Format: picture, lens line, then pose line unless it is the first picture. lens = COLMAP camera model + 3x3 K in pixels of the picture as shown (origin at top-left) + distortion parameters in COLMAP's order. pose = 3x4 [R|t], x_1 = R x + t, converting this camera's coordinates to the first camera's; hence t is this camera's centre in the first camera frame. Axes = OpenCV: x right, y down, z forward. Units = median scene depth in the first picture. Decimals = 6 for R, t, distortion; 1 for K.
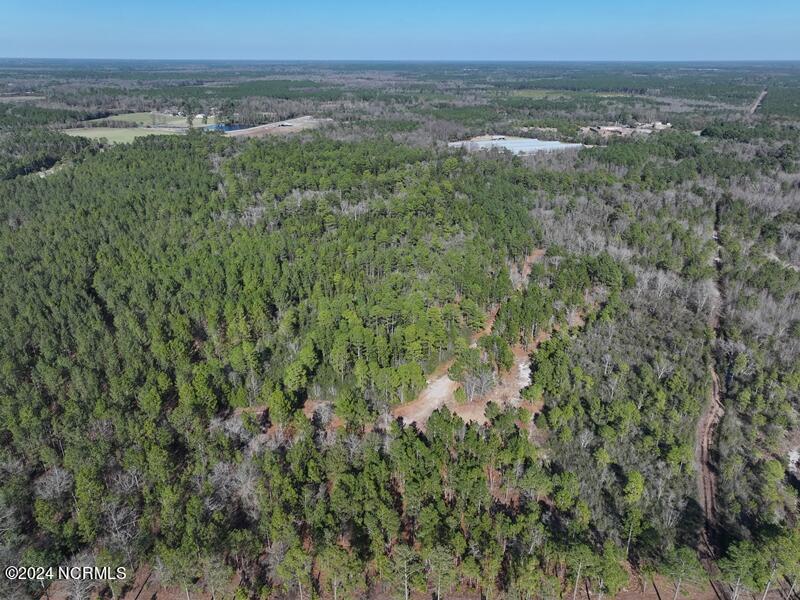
lens RADIAL K [[562.4, 0, 403.1], [0, 562.4, 300.0], [0, 0, 1]] dist [-0.002614, 0.020251]
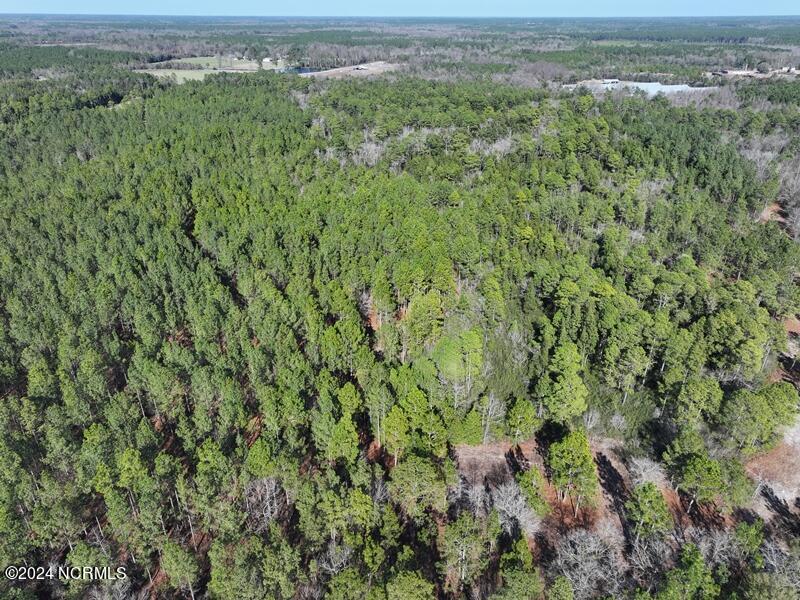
lens RADIAL K [[562.4, 0, 403.1], [0, 562.4, 300.0], [0, 0, 1]] dist [-0.002614, 0.020251]
pose [[0.996520, 0.037526, -0.074430, -0.172629], [-0.032803, 0.997430, 0.063696, 0.003667], [0.076629, -0.061033, 0.995190, 0.230200]]
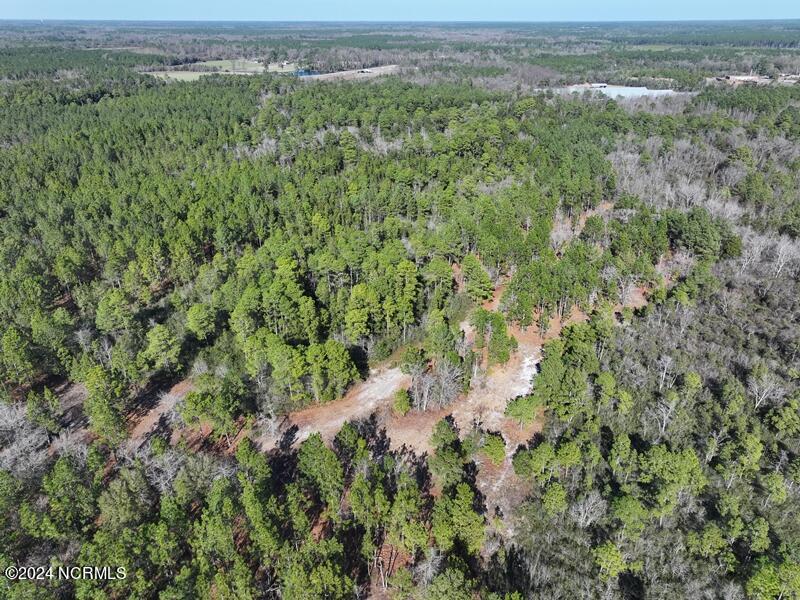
lens RADIAL K [[562.4, 0, 403.1], [0, 562.4, 300.0], [0, 0, 1]] dist [-0.002614, 0.020251]
pose [[0.983024, 0.079487, -0.165366, 0.106745], [-0.070117, 0.995625, 0.061755, 0.011485], [0.169551, -0.049111, 0.984297, 0.215015]]
